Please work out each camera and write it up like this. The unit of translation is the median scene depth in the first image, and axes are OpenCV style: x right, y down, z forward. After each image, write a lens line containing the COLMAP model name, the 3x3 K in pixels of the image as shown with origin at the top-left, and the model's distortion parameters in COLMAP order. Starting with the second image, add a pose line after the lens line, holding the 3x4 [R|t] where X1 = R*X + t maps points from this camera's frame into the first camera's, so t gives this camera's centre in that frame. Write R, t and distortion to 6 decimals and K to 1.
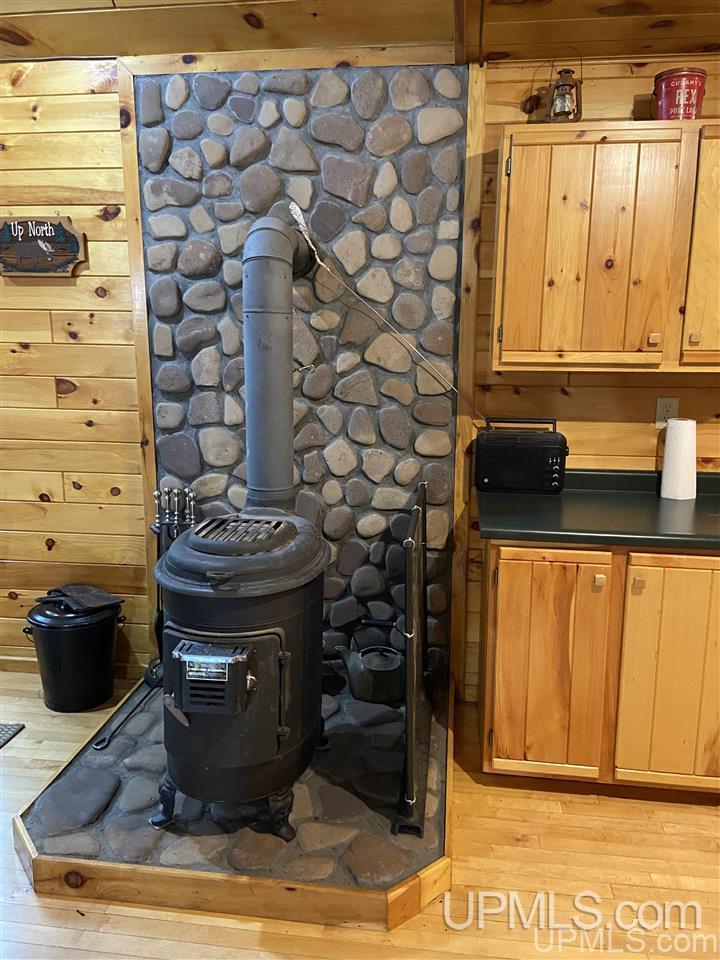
lens RADIAL K [[721.1, 0, 362.2], [0, 721.1, 468.5], [0, 0, 1]] dist [0.121882, -0.141729]
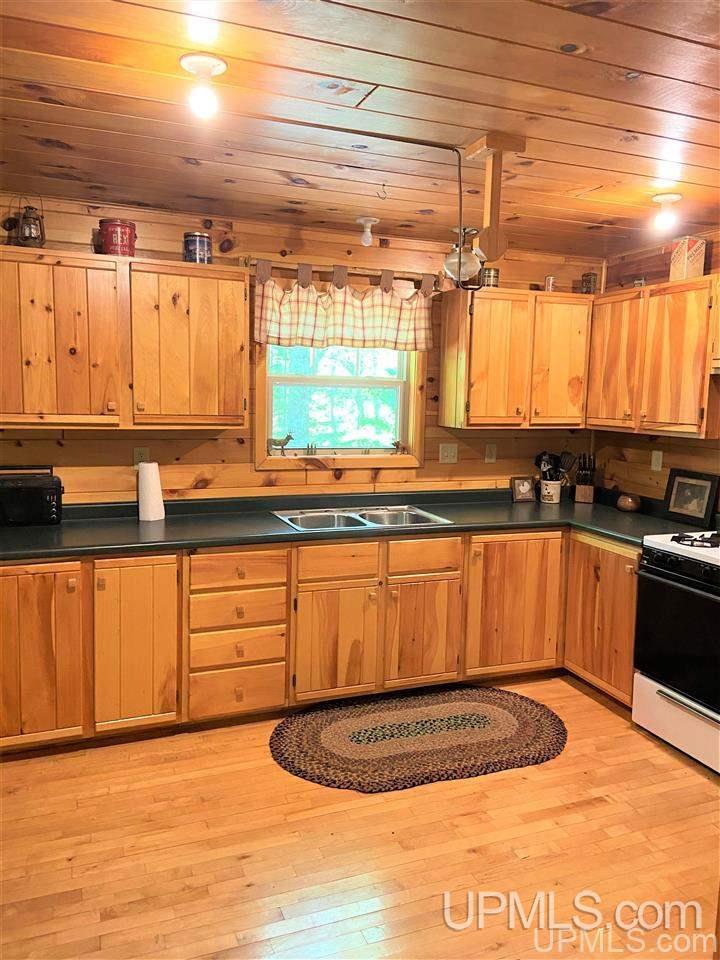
lens RADIAL K [[721.1, 0, 362.2], [0, 721.1, 468.5], [0, 0, 1]] dist [0.121882, -0.141729]
pose [[0.872485, -0.040458, 0.486962, 0.131575], [0.070723, 0.996529, -0.043920, 0.036580], [-0.483495, 0.072759, 0.872318, -0.434073]]
